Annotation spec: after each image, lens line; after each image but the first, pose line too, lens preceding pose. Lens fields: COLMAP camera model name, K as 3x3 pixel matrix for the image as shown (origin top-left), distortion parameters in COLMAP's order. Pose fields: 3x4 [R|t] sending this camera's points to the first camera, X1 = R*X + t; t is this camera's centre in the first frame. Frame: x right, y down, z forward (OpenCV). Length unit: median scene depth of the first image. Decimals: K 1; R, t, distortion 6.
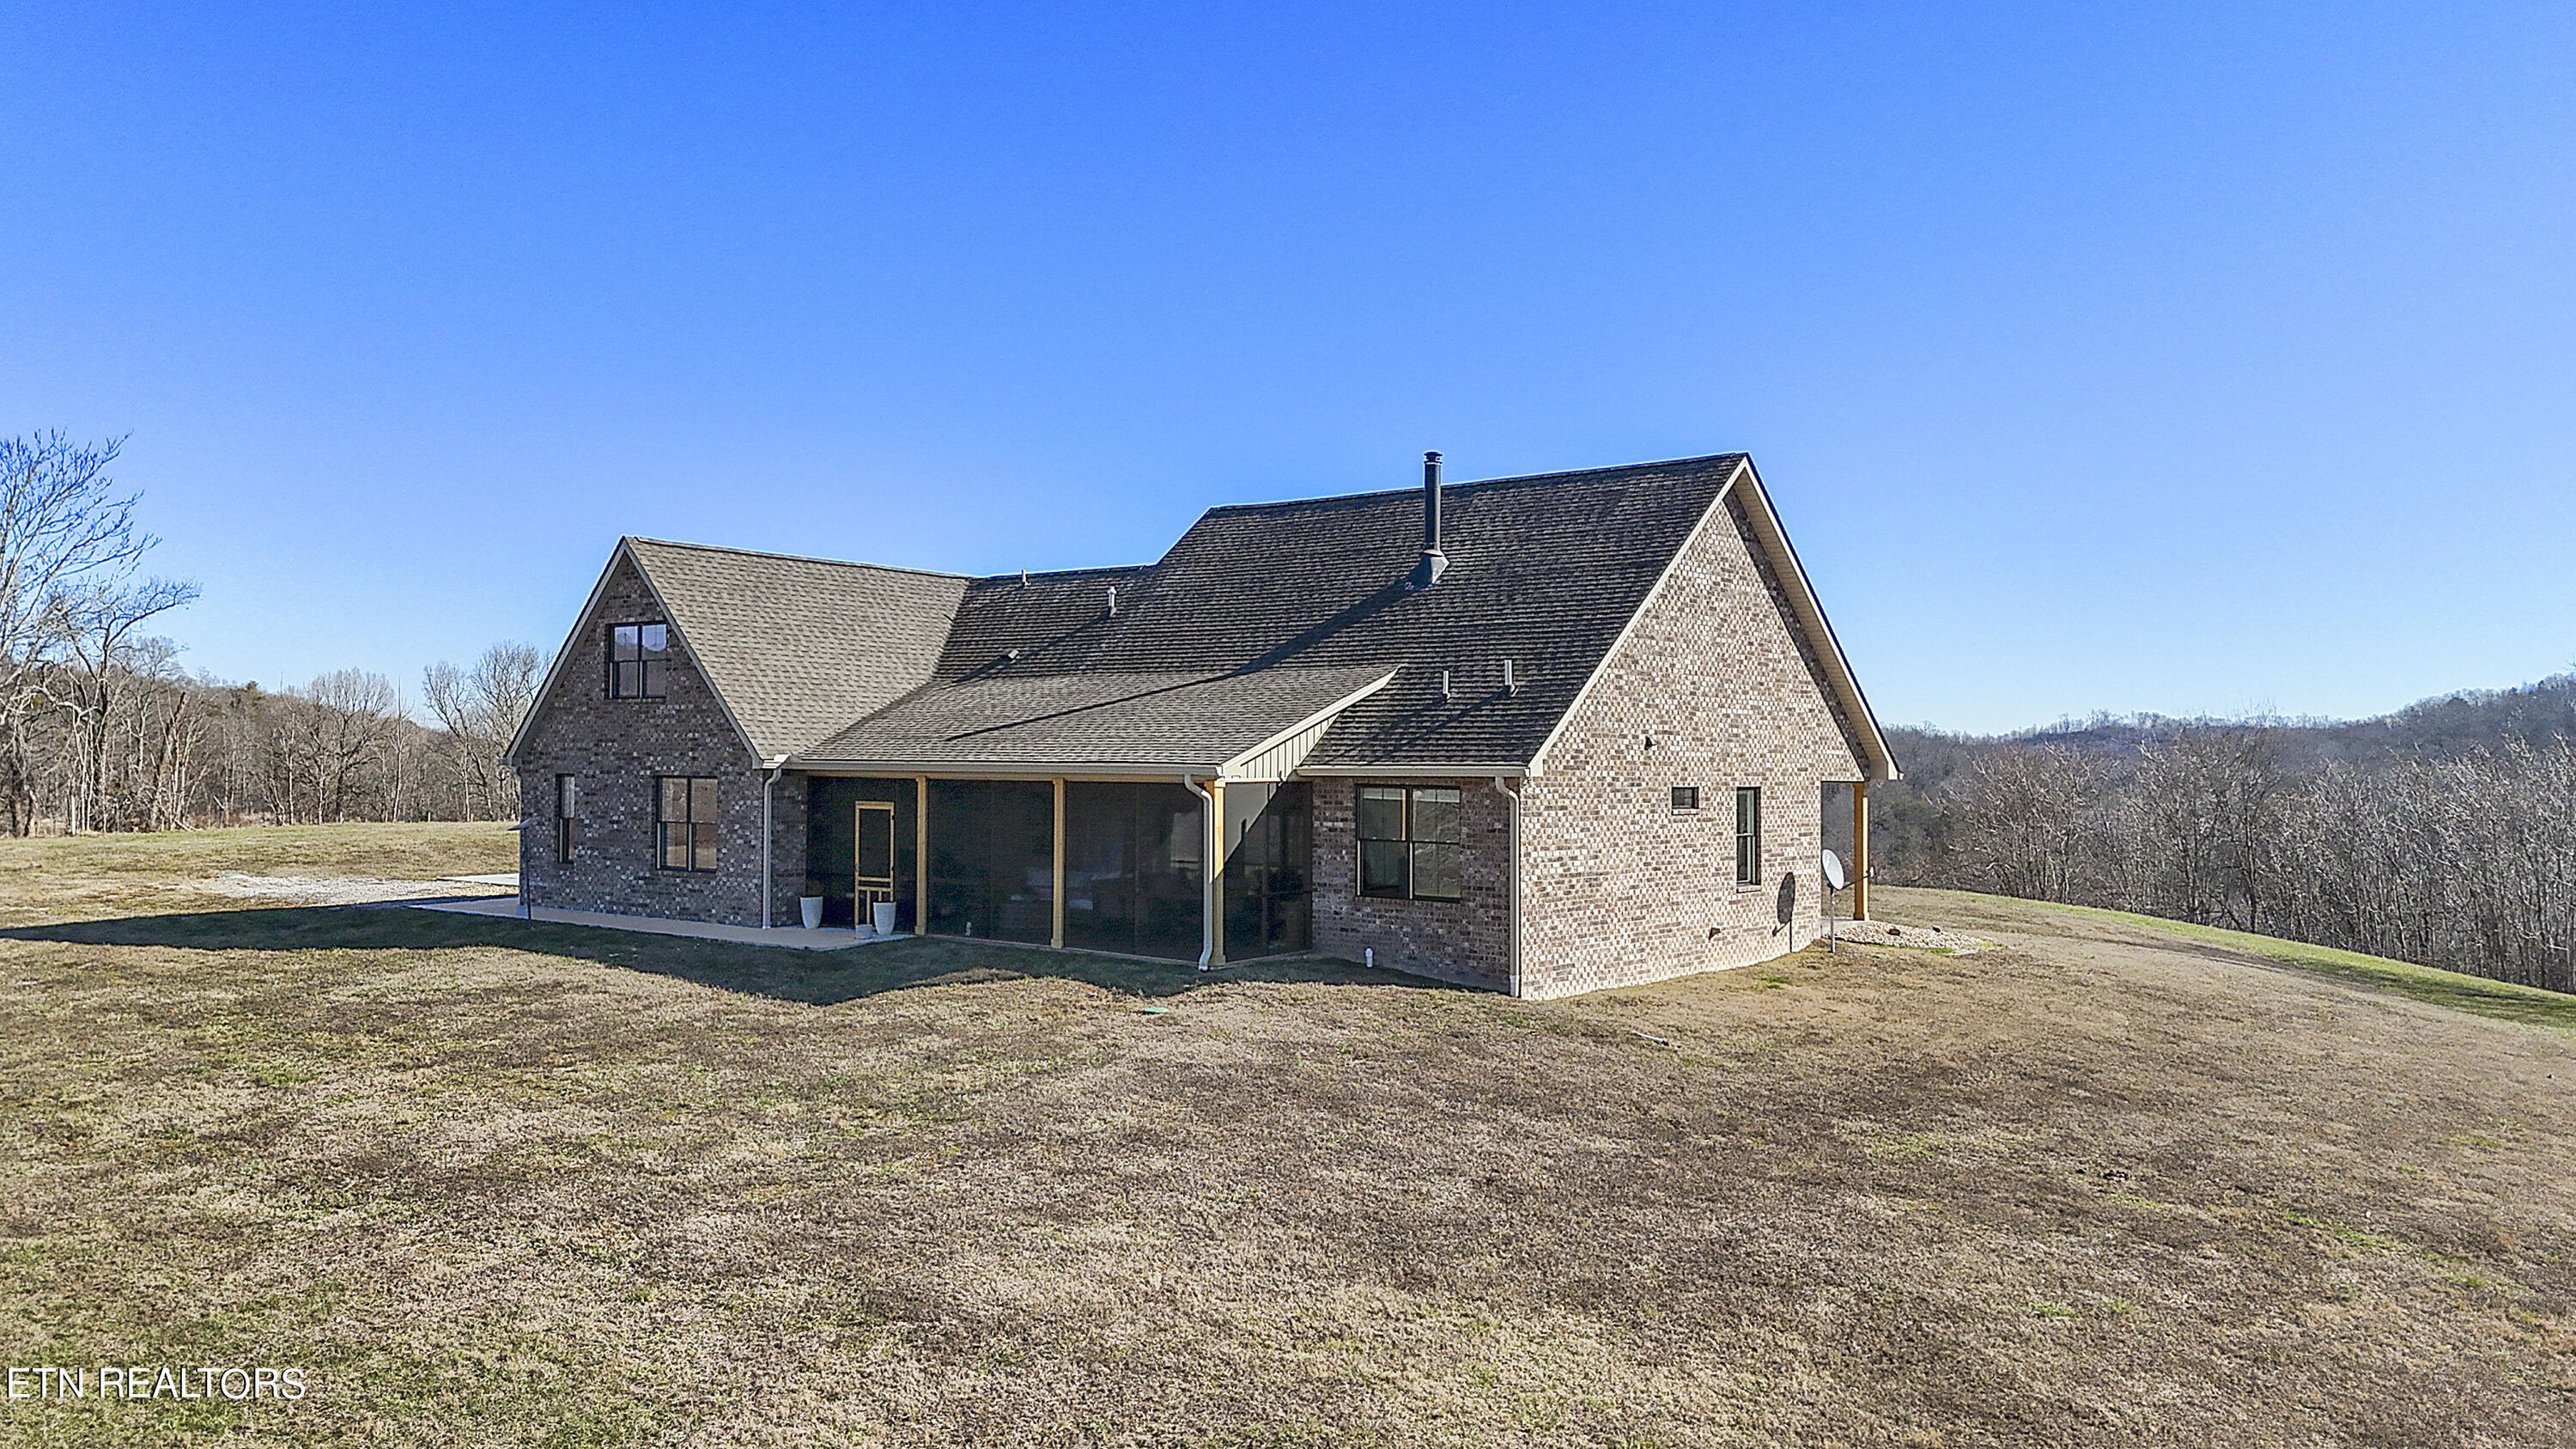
lens RADIAL K [[1906.8, 0, 1290.5], [0, 1906.8, 728.0], [0, 0, 1]] dist [0.067214, -0.048682]
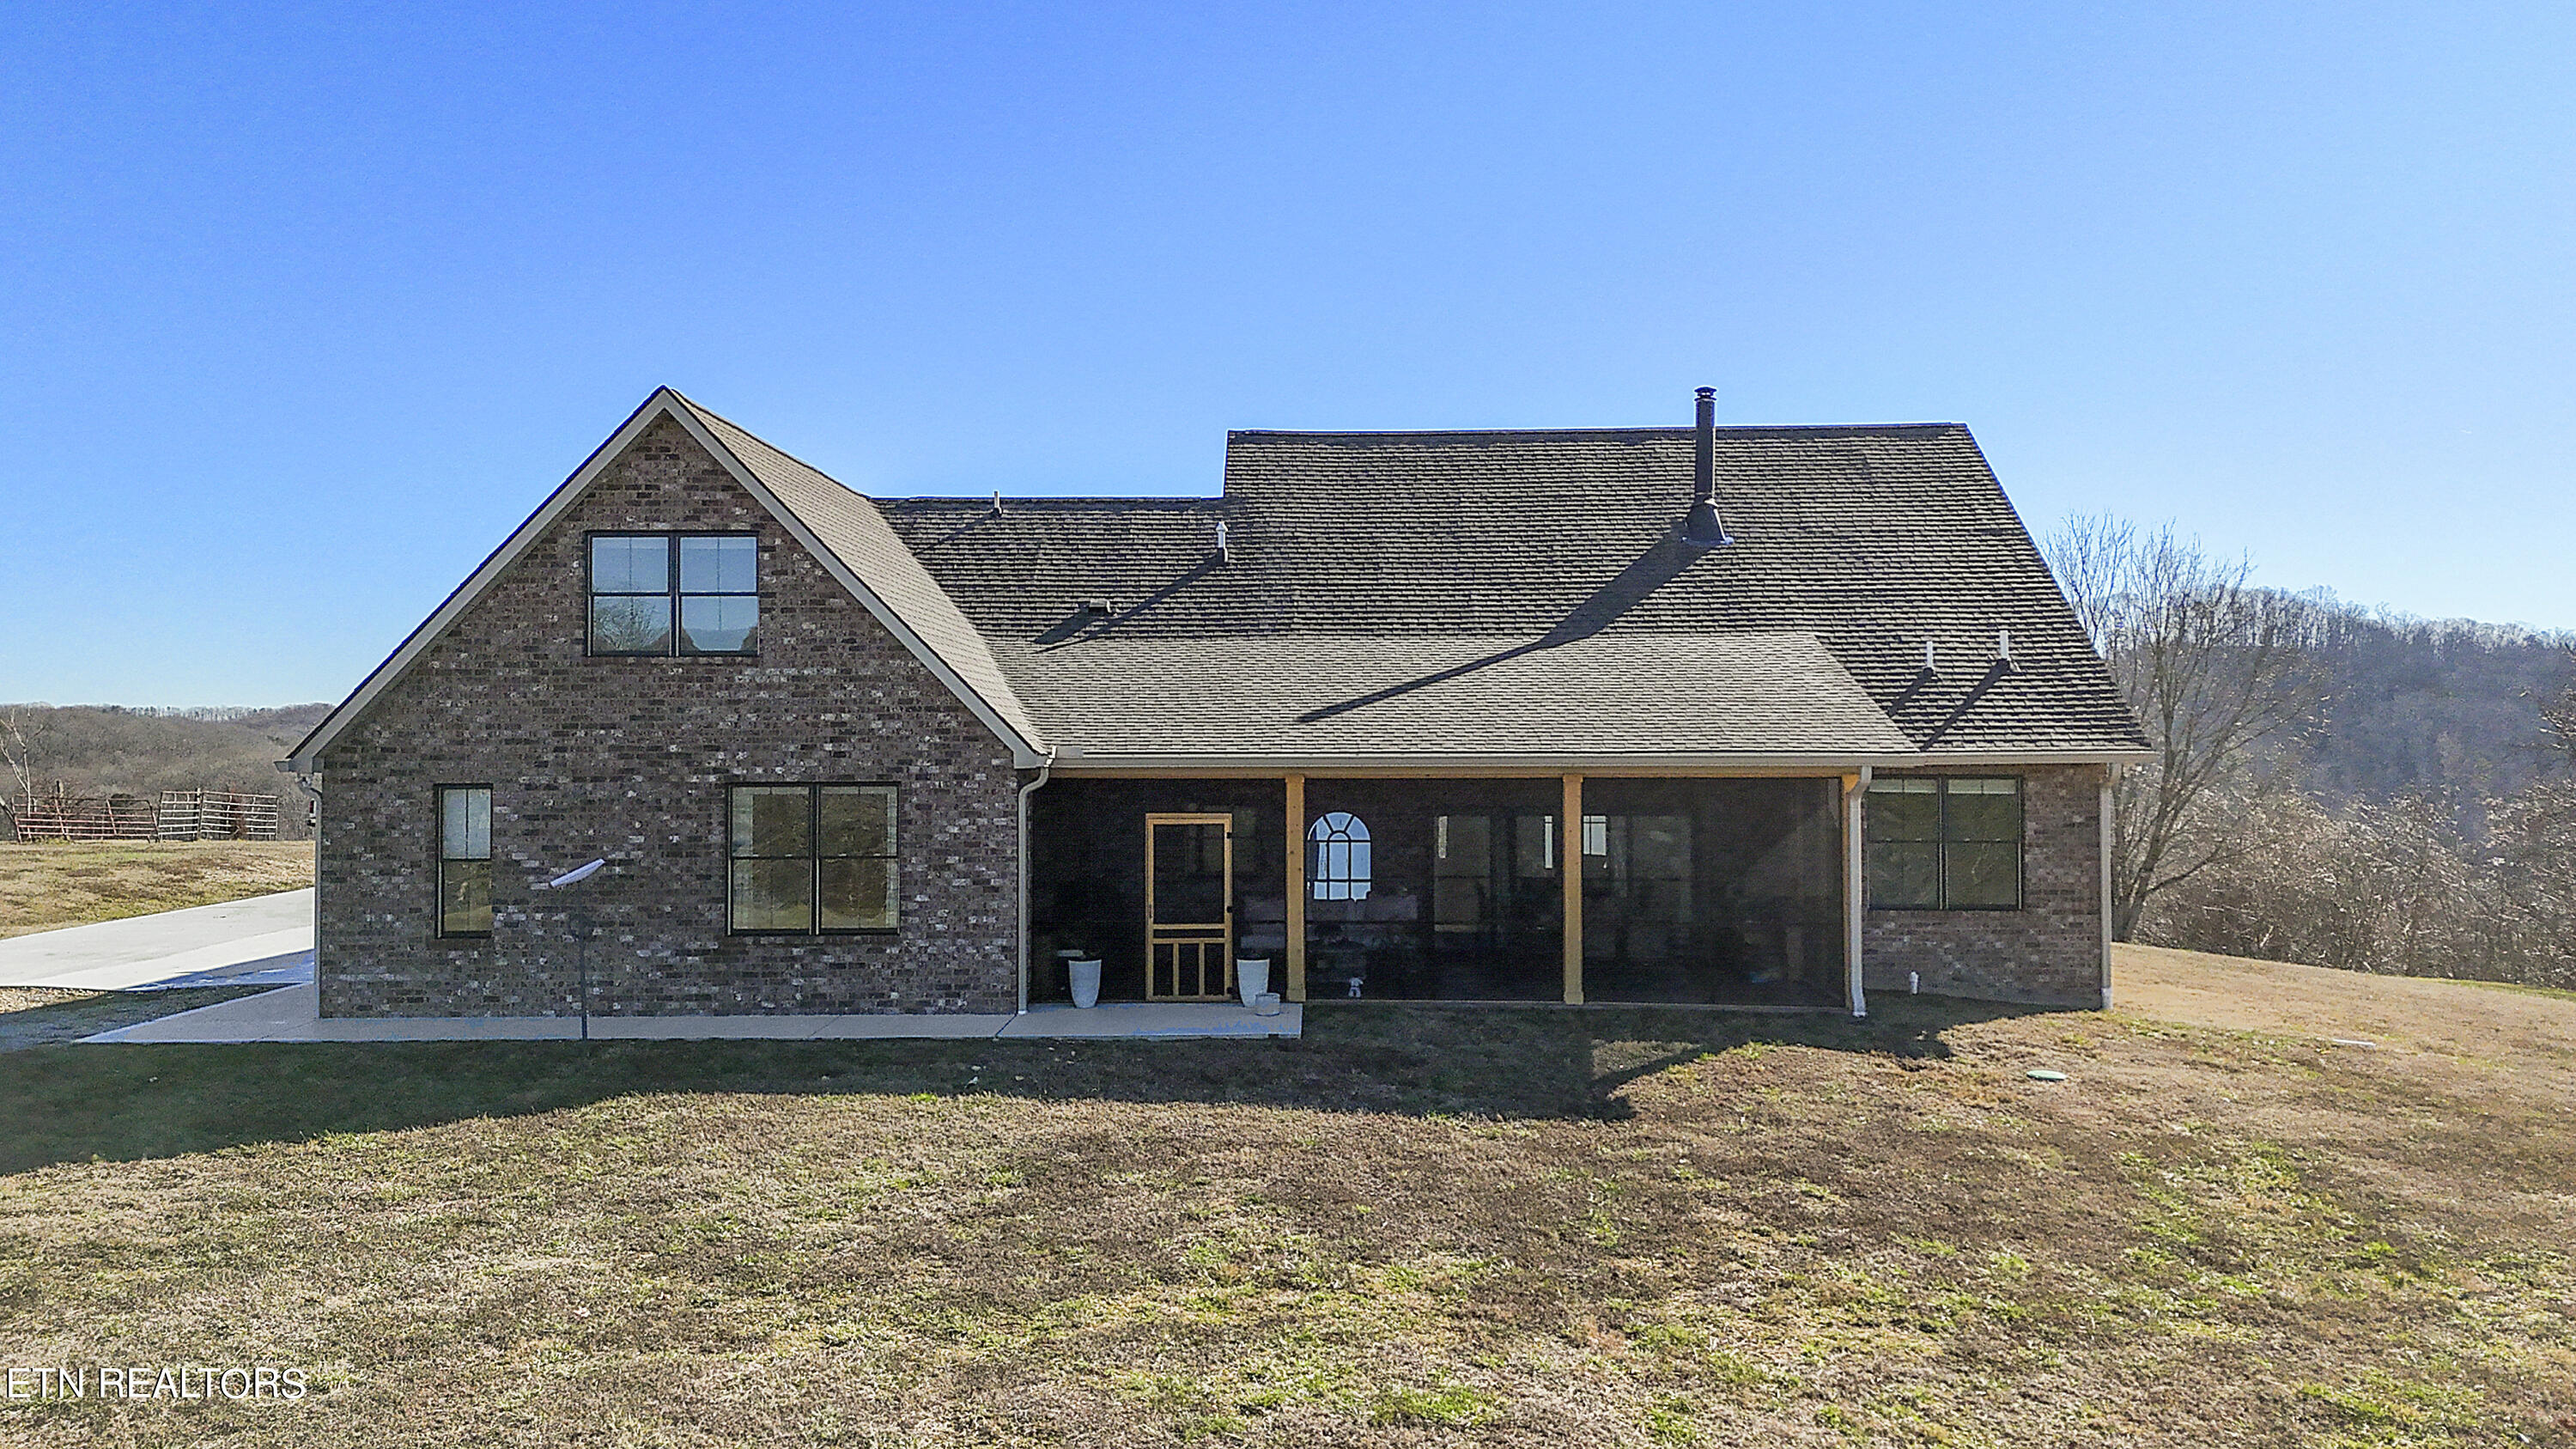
lens RADIAL K [[1906.8, 0, 1287.9], [0, 1906.8, 721.3], [0, 0, 1]] dist [0.067214, -0.048682]
pose [[0.801016, -0.000625, 0.598642, -0.591770], [-0.000291, 0.999999, 0.001434, 0.004398], [-0.598642, -0.001323, 0.801015, 0.427667]]
